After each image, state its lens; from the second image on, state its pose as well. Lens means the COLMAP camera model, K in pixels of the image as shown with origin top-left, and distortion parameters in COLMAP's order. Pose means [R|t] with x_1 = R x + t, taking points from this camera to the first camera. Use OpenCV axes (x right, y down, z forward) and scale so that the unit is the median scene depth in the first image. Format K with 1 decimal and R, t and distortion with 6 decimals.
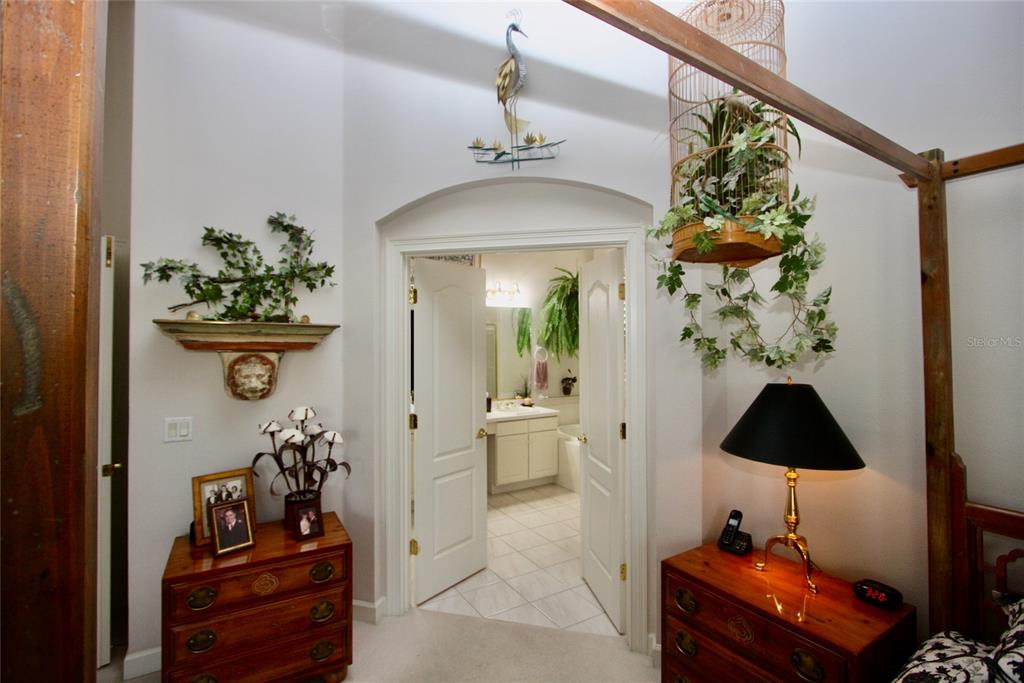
lens RADIAL K [[472.7, 0, 512.0], [0, 472.7, 341.5], [0, 0, 1]] dist [-0.000848, -0.000057]
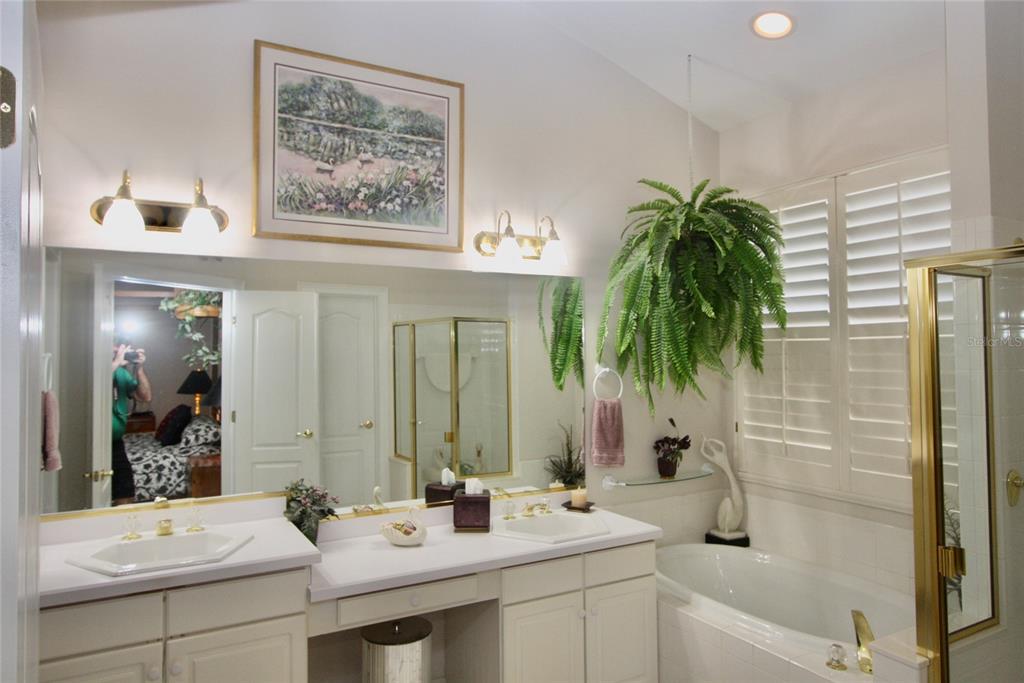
lens RADIAL K [[684.2, 0, 512.0], [0, 684.2, 341.5], [0, 0, 1]] dist [0.000070, -0.000006]
pose [[0.999185, -0.009477, -0.039247, -0.001063], [0.008635, 0.999730, -0.021554, 0.000236], [0.039441, 0.021197, 0.998997, 0.383247]]
